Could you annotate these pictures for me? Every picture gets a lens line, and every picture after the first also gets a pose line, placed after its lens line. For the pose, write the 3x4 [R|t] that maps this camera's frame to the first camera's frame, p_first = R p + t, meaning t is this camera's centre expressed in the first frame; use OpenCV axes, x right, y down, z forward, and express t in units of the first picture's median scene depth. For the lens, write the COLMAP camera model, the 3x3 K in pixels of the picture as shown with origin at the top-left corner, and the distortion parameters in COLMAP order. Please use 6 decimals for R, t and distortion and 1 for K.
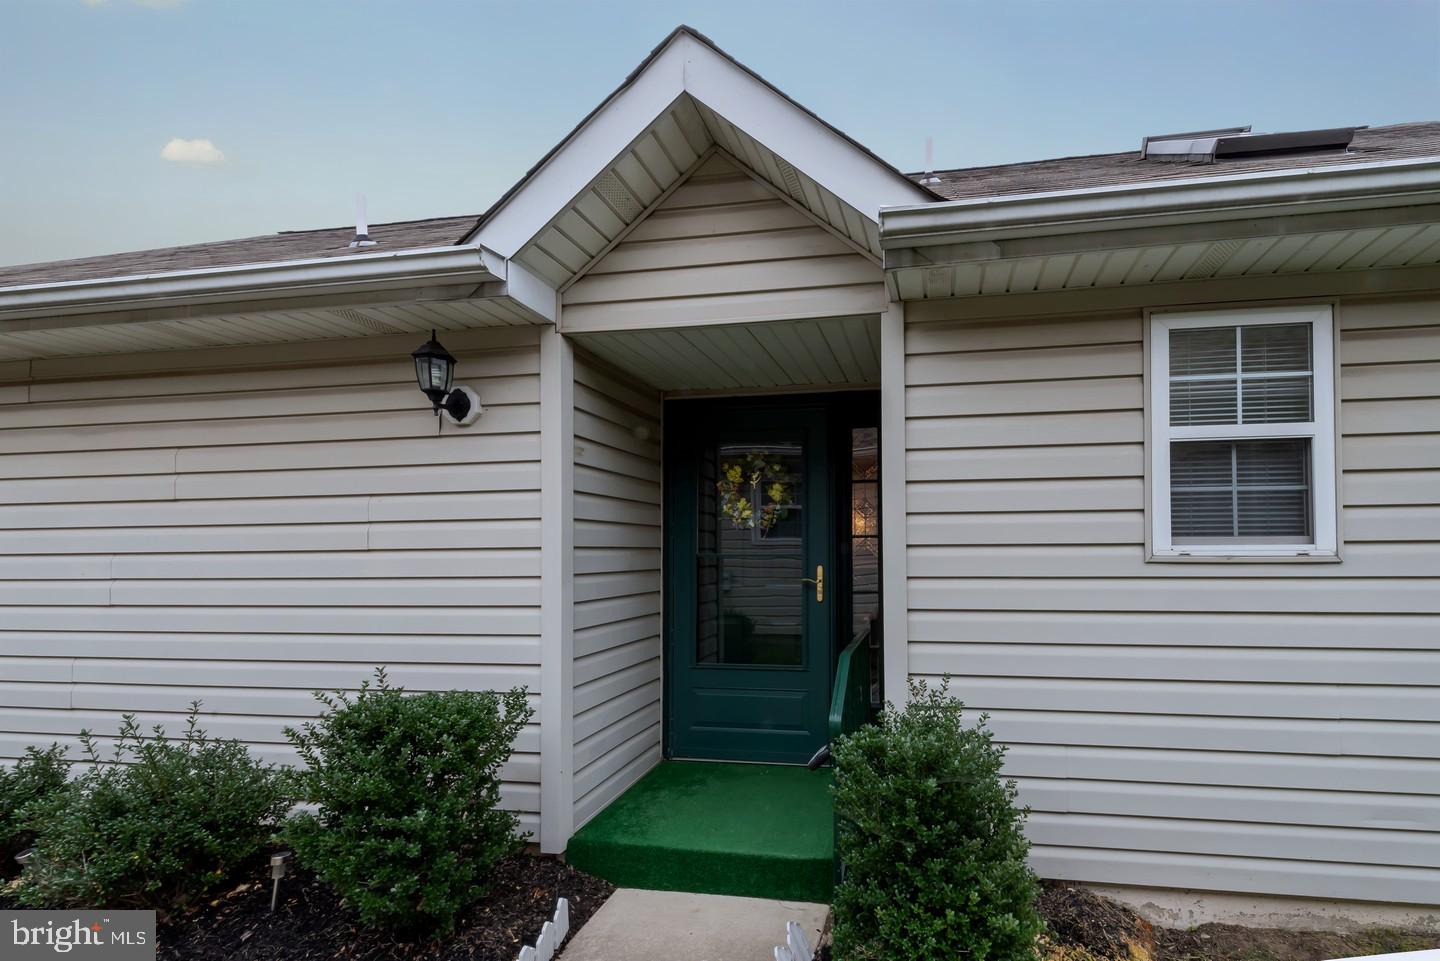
lens RADIAL K [[578.9, 0, 722.4], [0, 578.9, 546.7], [0, 0, 1]] dist [0.004740, -0.000463]
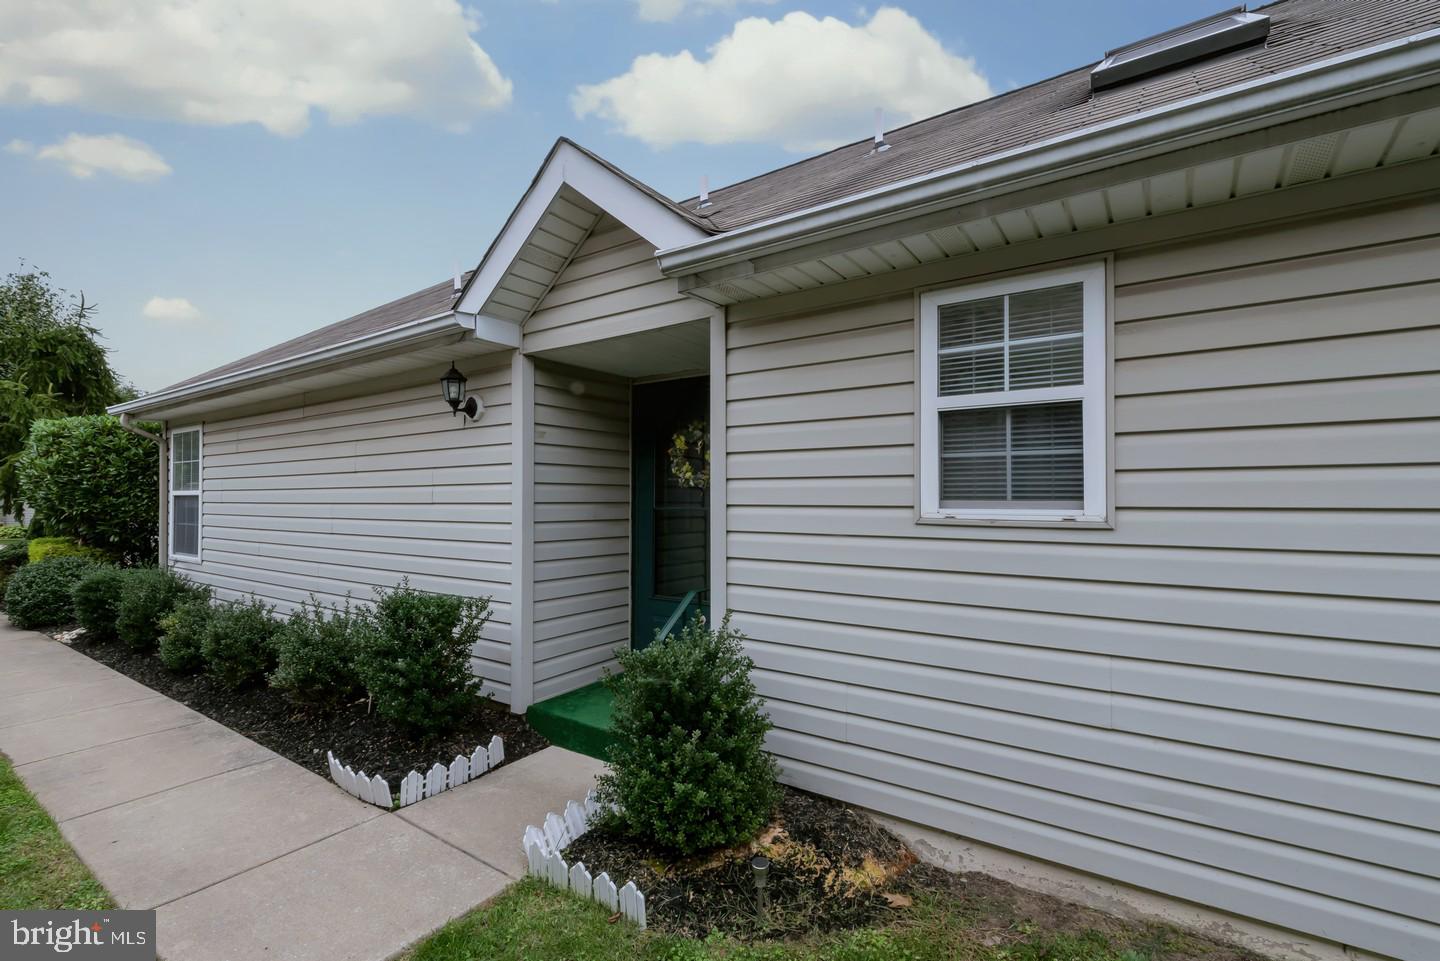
lens RADIAL K [[616.4, 0, 720.2], [0, 616.4, 492.8], [0, 0, 1]] dist [0.009225, -0.000362]
pose [[0.905012, 0.004239, -0.425365, 0.891055], [-0.002311, 0.999985, 0.005049, -0.035287], [0.425379, -0.003586, 0.905008, -0.196444]]
